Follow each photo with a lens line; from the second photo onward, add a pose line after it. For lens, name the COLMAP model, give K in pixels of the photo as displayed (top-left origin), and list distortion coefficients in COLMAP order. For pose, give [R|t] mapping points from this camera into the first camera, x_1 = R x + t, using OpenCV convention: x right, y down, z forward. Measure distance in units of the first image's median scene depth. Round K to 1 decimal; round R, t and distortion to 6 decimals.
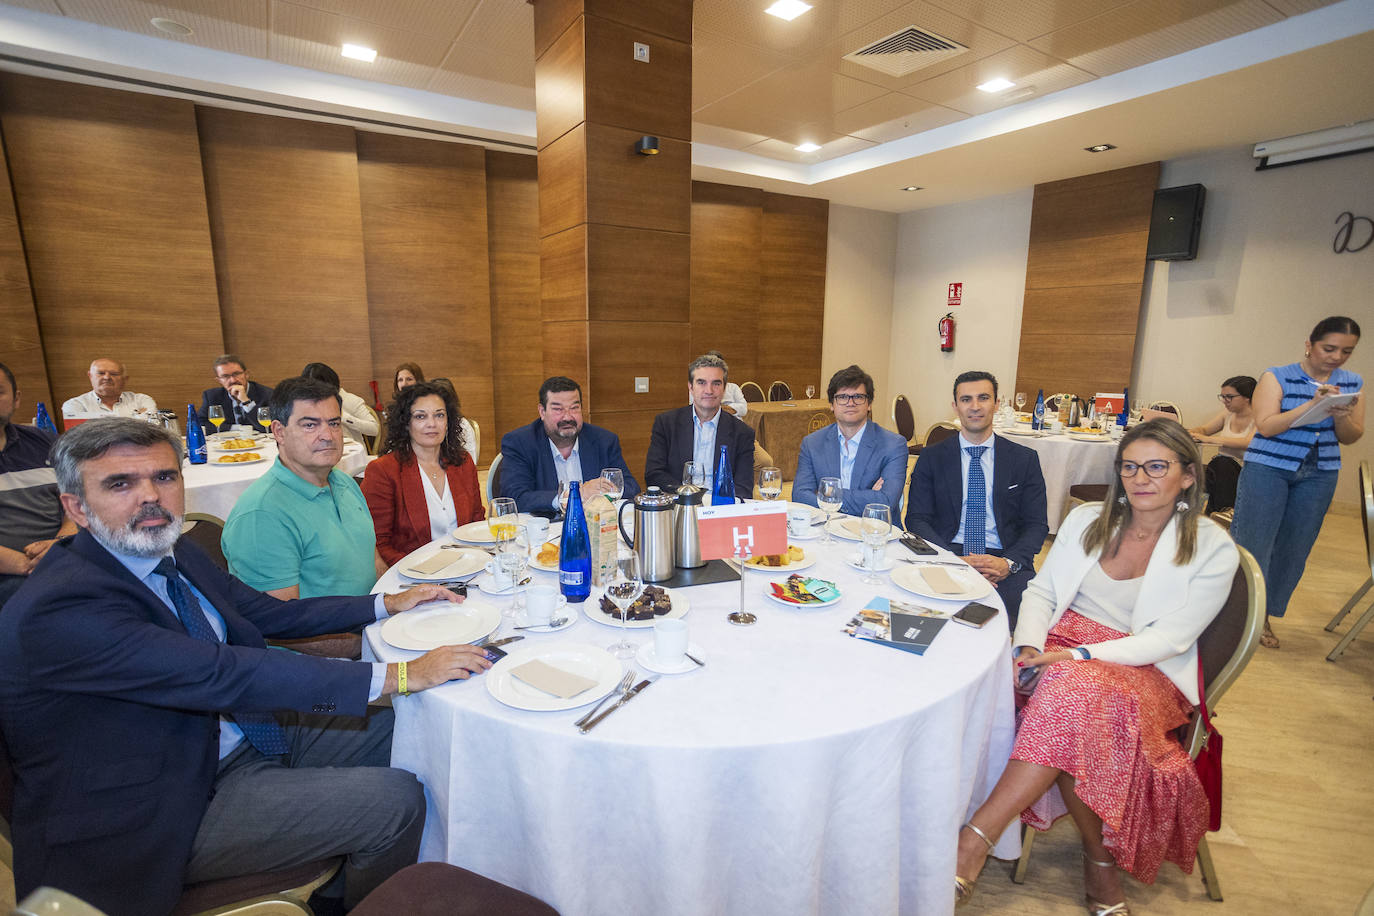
lens RADIAL K [[663.6, 0, 694.9], [0, 663.6, 466.5], [0, 0, 1]] dist [-0.040546, 0.022709]
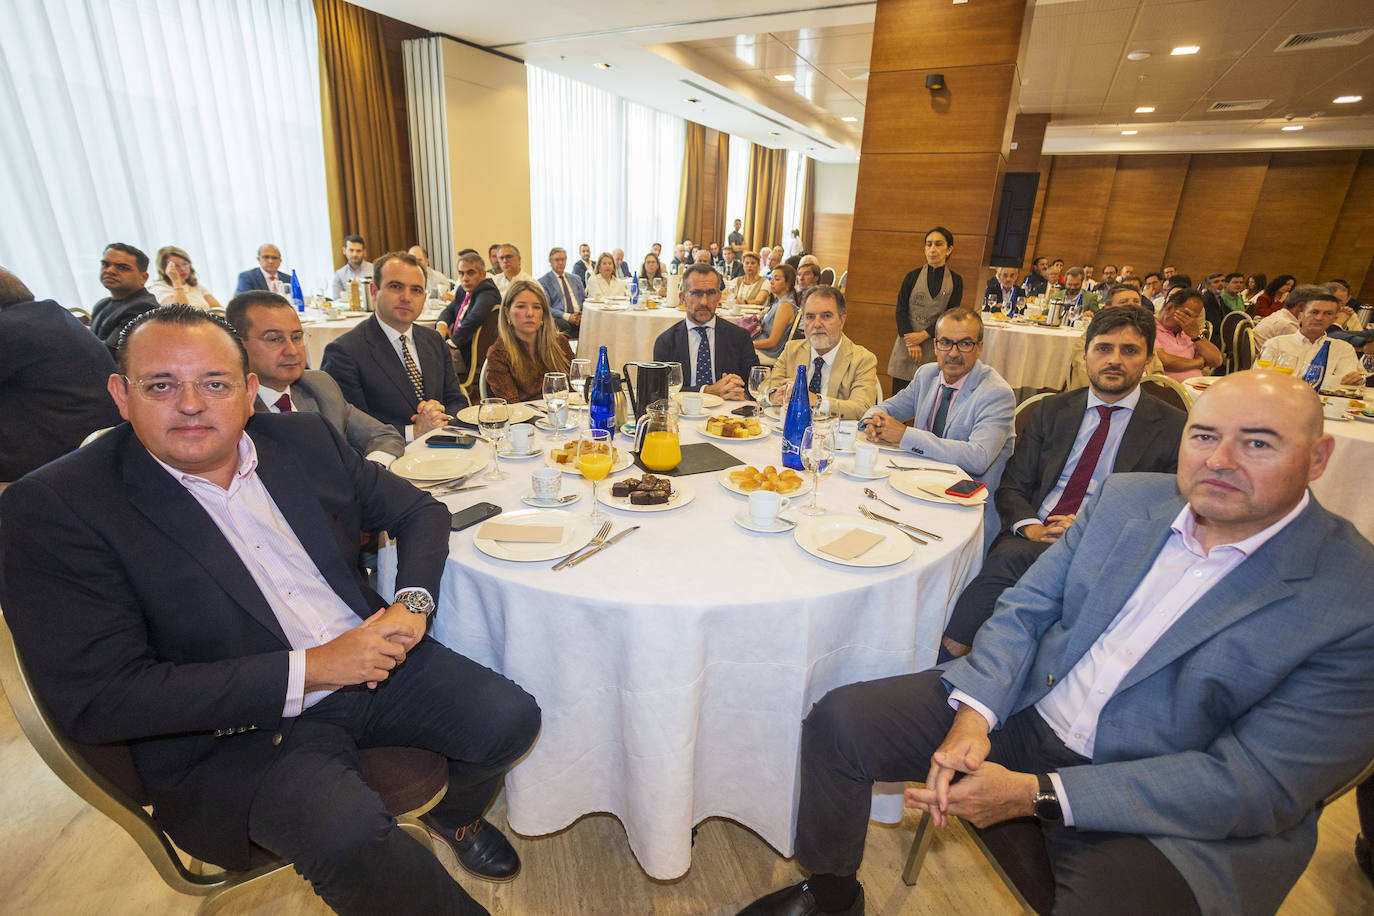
lens RADIAL K [[663.6, 0, 677.9], [0, 663.6, 464.3], [0, 0, 1]] dist [-0.040546, 0.022709]
pose [[0.471125, 0.295003, -0.831273, 0.525905], [-0.206525, 0.953111, 0.221193, 0.304083], [0.857548, 0.067469, 0.509960, -1.419565]]
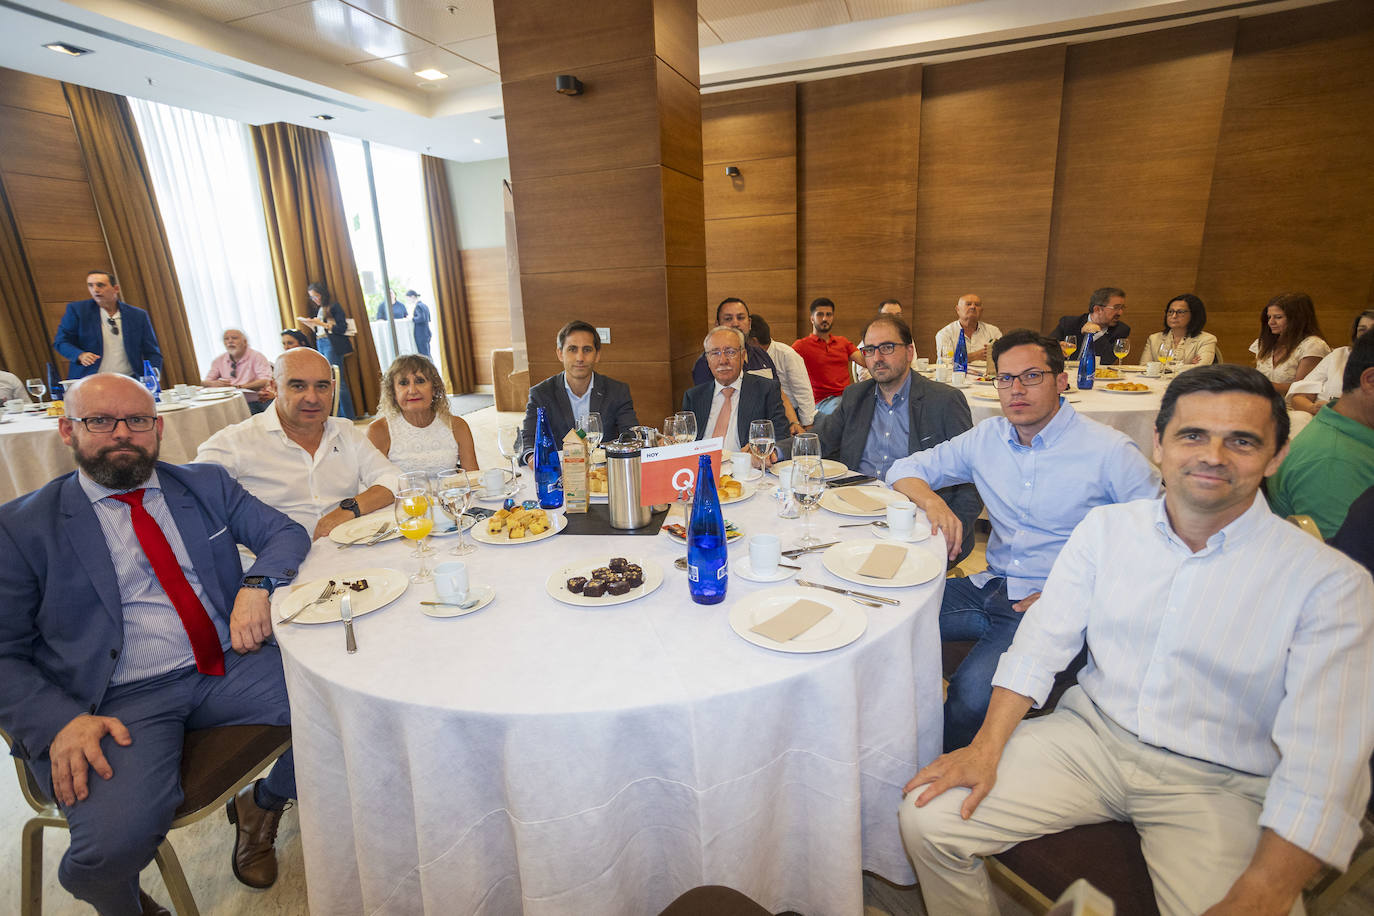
lens RADIAL K [[671.6, 0, 698.2], [0, 671.6, 445.6], [0, 0, 1]] dist [0.002750, 0.012853]
pose [[0.623030, 0.157612, -0.766154, -0.174561], [-0.108861, 0.987428, 0.114608, 0.016384], [0.774586, 0.012000, 0.632355, -0.118421]]
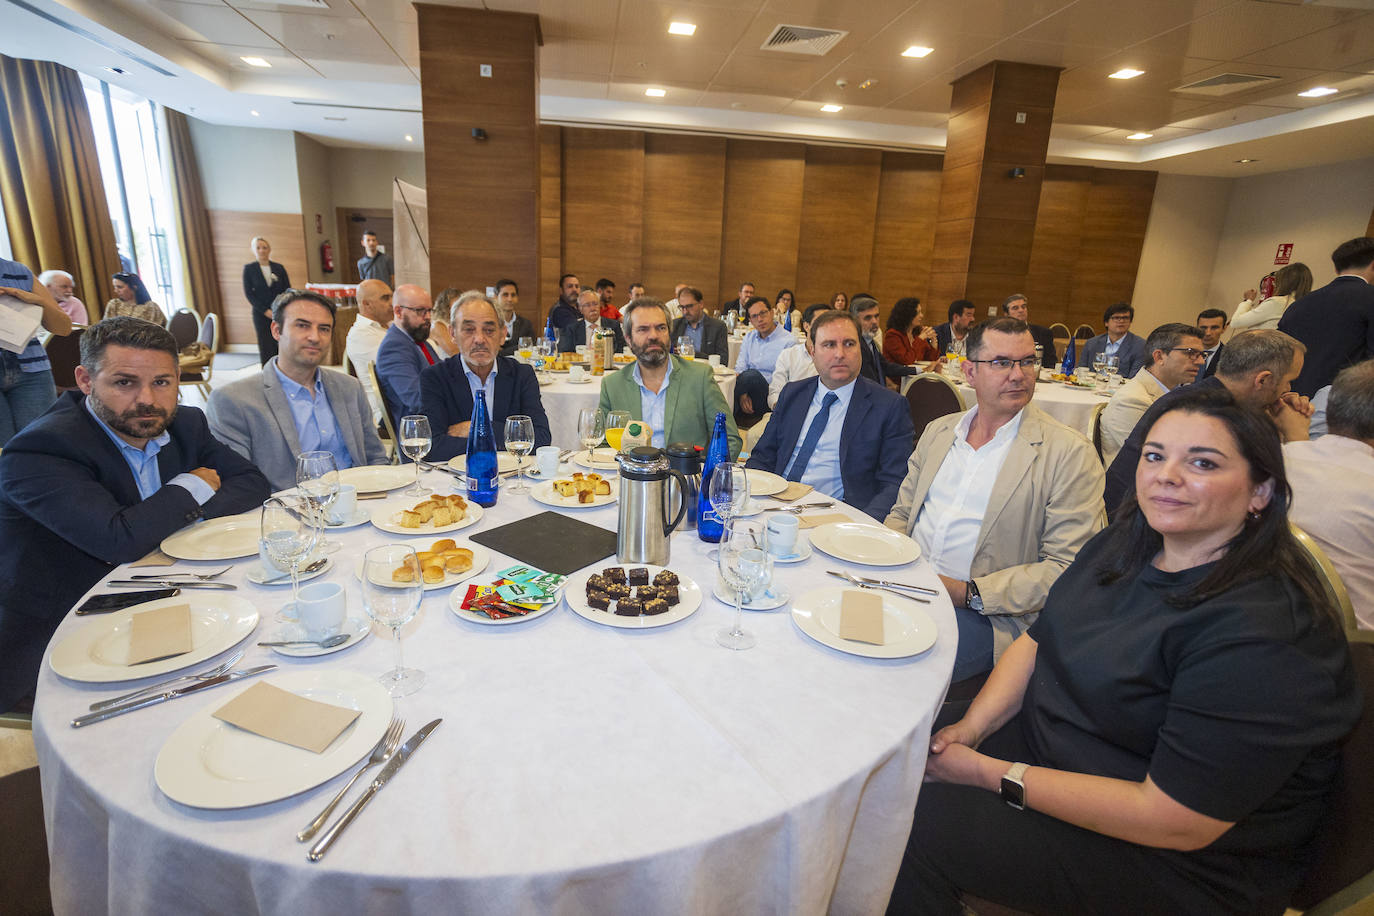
lens RADIAL K [[663.6, 0, 687.3], [0, 663.6, 441.9], [0, 0, 1]] dist [-0.040546, 0.022709]
pose [[0.910486, 0.129134, -0.392860, -0.057074], [-0.110874, 0.991441, 0.068930, 0.119487], [0.398399, -0.019202, 0.917011, -0.576981]]
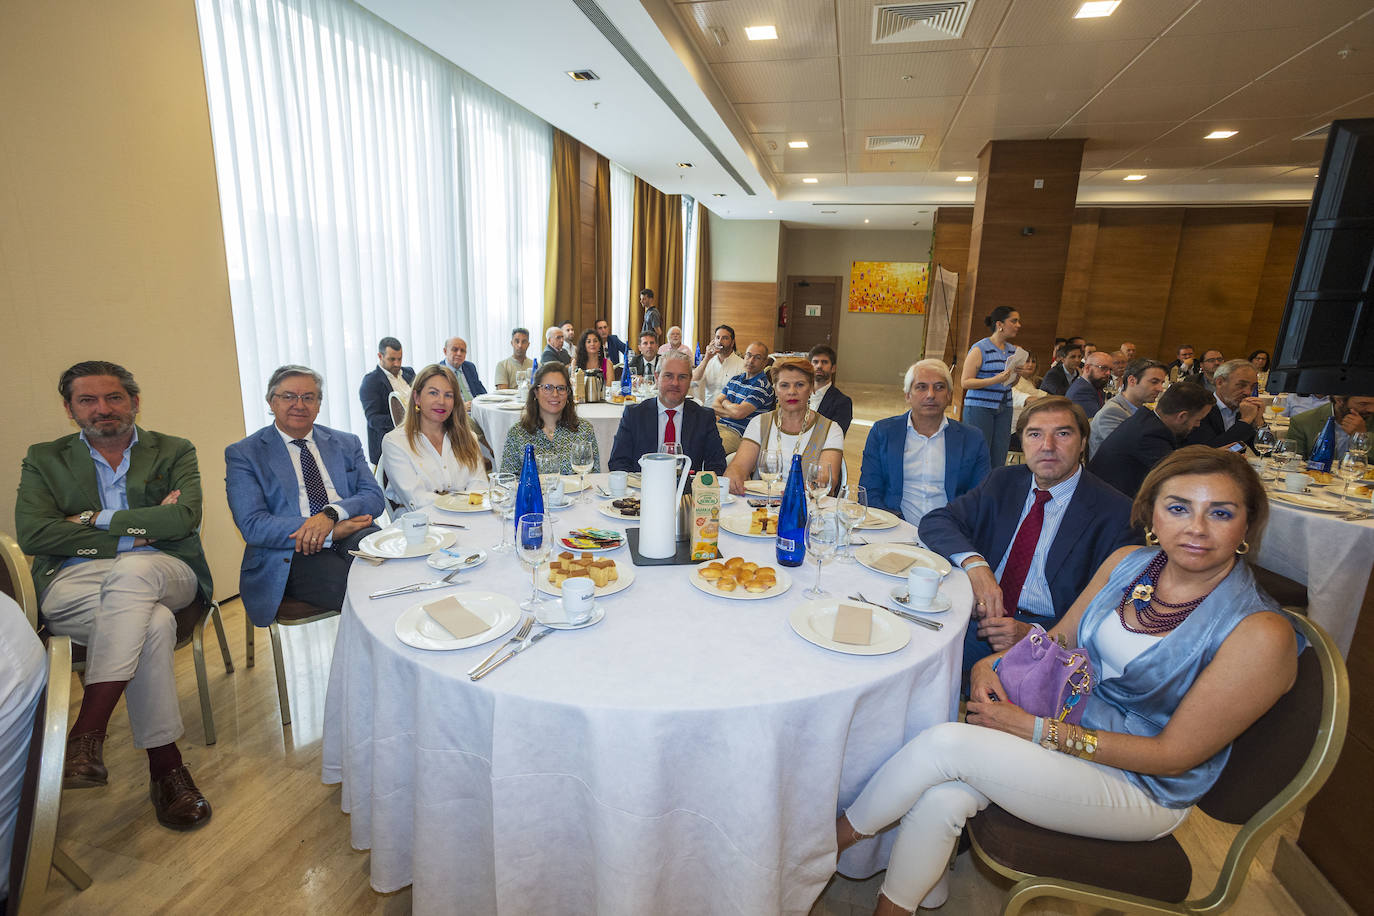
lens RADIAL K [[663.6, 0, 684.3], [0, 663.6, 460.3], [0, 0, 1]] dist [-0.040546, 0.022709]
pose [[0.672602, 0.177384, -0.718430, -0.223128], [-0.168387, 0.982064, 0.084831, 0.206124], [0.720592, 0.063917, 0.690407, -1.104897]]
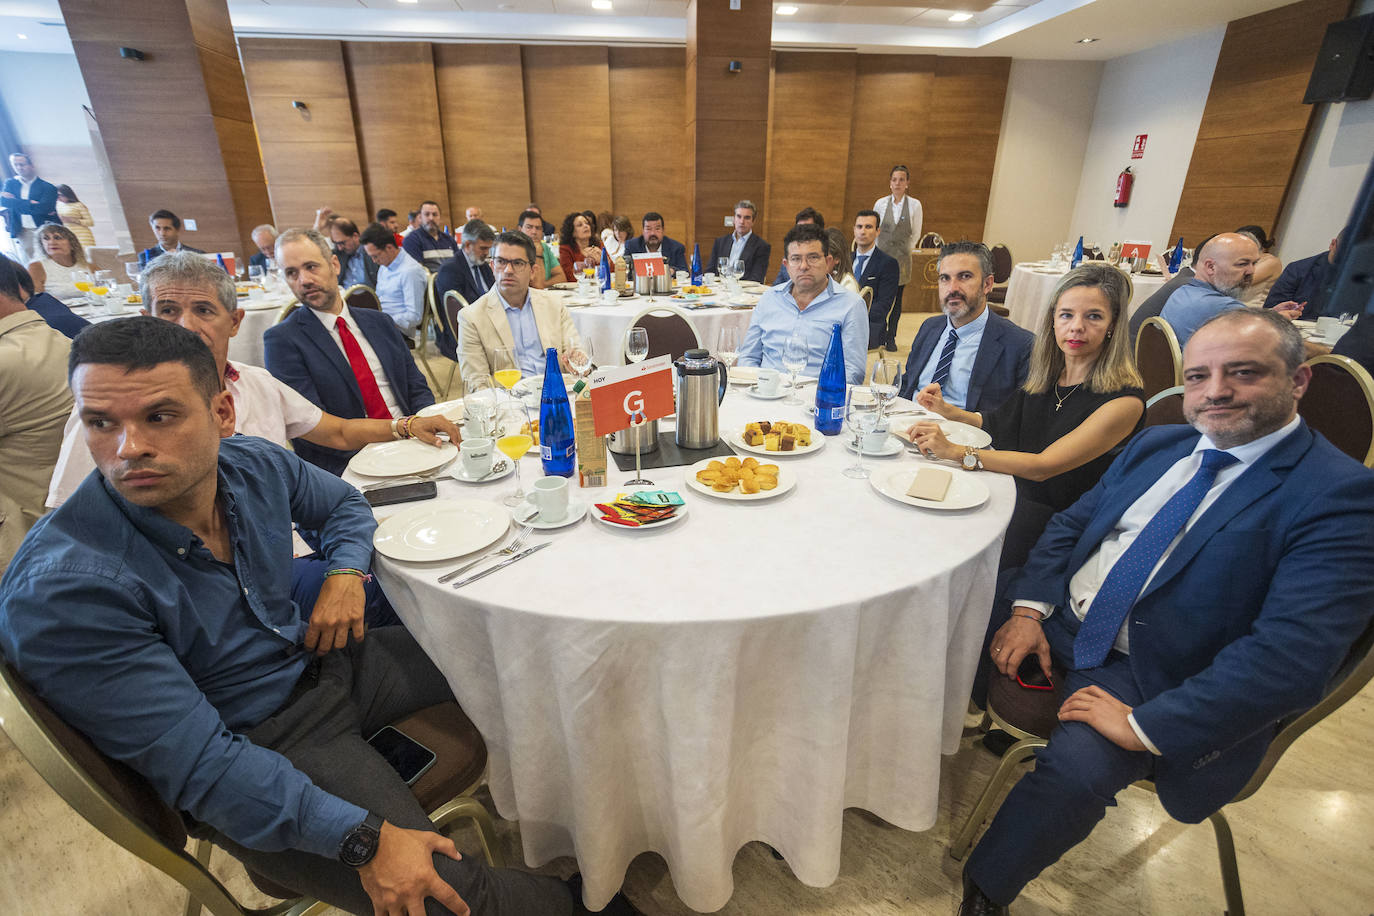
lens RADIAL K [[663.6, 0, 678.9], [0, 663.6, 452.9], [0, 0, 1]] dist [-0.040546, 0.022709]
pose [[0.895100, 0.156921, -0.417338, 0.379459], [-0.080295, 0.977449, 0.195310, 0.082352], [0.438575, -0.141311, 0.887515, -0.375328]]
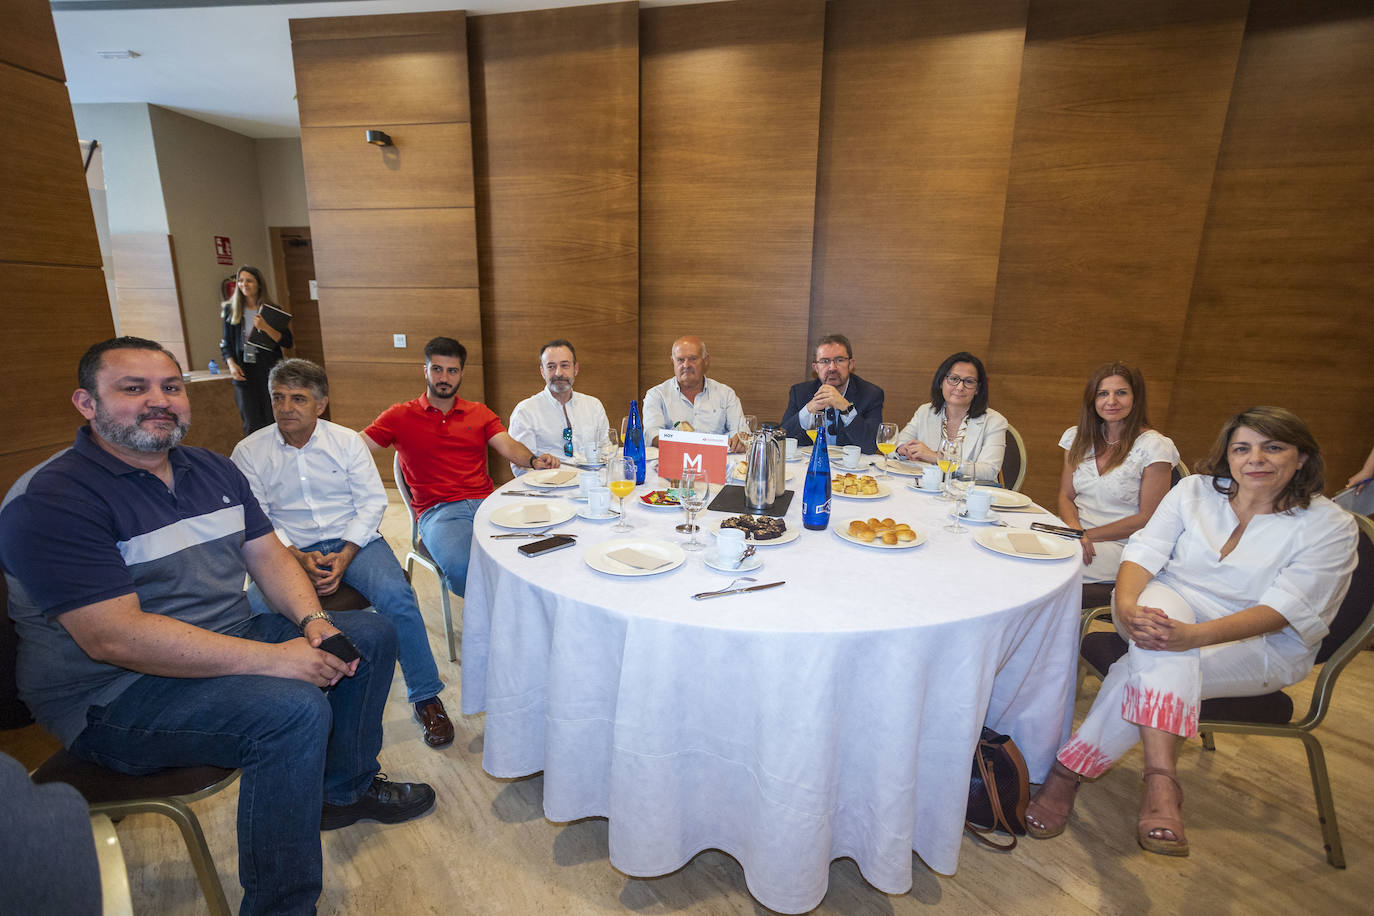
lens RADIAL K [[663.6, 0, 679.3], [0, 663.6, 458.1], [0, 0, 1]] dist [-0.040546, 0.022709]
pose [[0.765474, 0.147926, -0.626232, -0.299271], [-0.130989, 0.988661, 0.073424, -0.057018], [0.629993, 0.025825, 0.776171, 0.278191]]
